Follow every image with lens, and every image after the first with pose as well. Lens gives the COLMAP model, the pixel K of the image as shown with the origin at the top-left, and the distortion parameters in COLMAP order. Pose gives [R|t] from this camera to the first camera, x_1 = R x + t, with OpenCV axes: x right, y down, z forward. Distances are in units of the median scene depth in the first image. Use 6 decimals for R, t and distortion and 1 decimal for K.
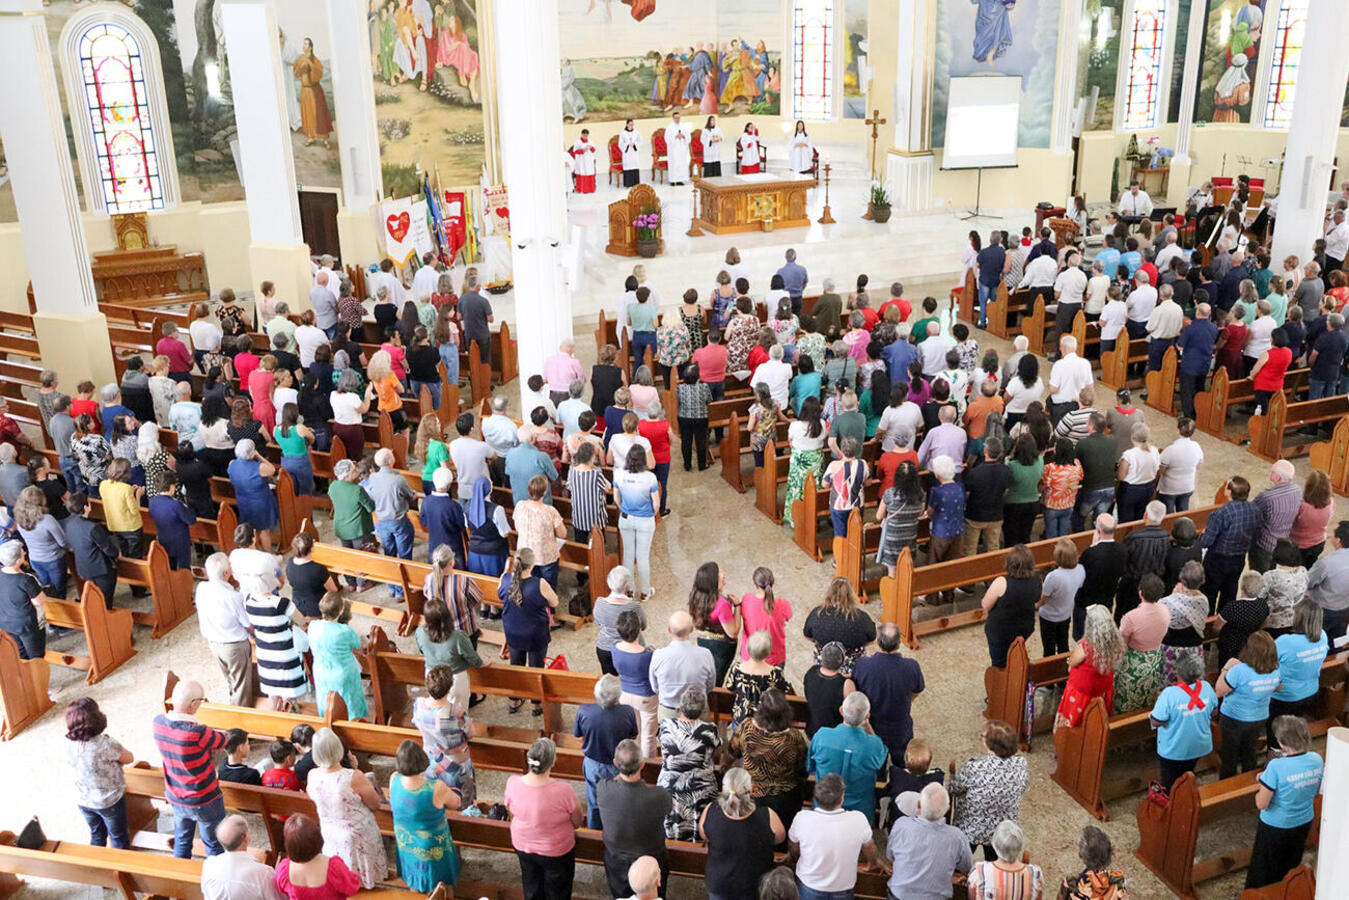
lens RADIAL K [[1308.3, 0, 686.2], [0, 1308.3, 446.7], [0, 0, 1]] dist [-0.062582, 0.000000]
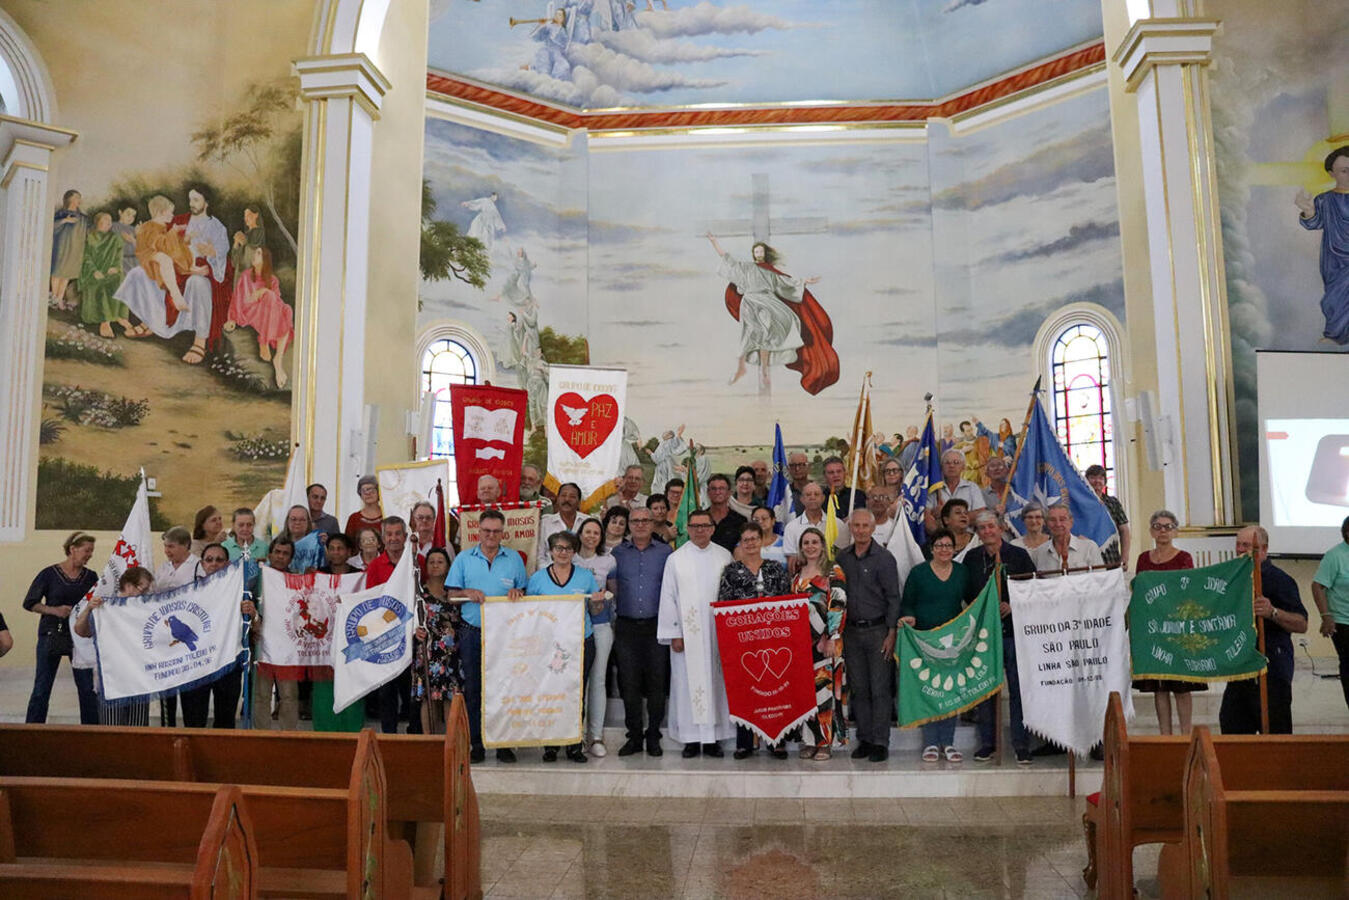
lens RADIAL K [[1127.3, 0, 668.0], [0, 1127.3, 422.9], [0, 0, 1]] dist [-0.151515, 0.094623]
pose [[0.893741, -0.041721, -0.446639, 0.183176], [-0.171056, 0.888737, -0.425307, -0.064285], [0.414689, 0.456514, 0.787165, 0.610968]]
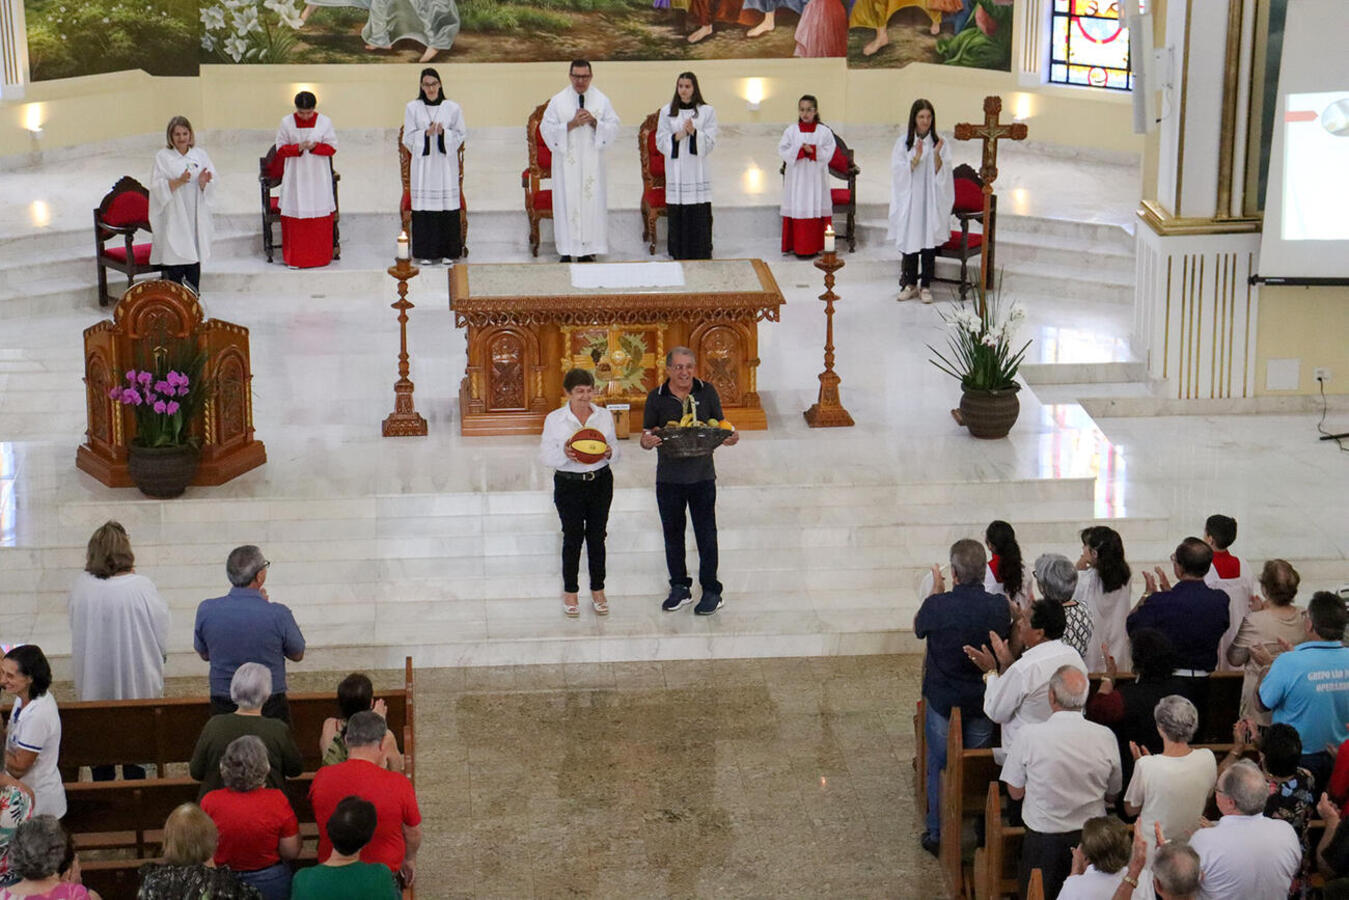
lens RADIAL K [[3237.8, 0, 674.3], [0, 3237.8, 443.6], [0, 0, 1]] dist [0.471551, 0.000000]
pose [[0.957861, 0.090865, -0.272480, 0.283446], [-0.118284, 0.989256, -0.085918, -0.086677], [0.261746, 0.114528, 0.958318, 0.188756]]
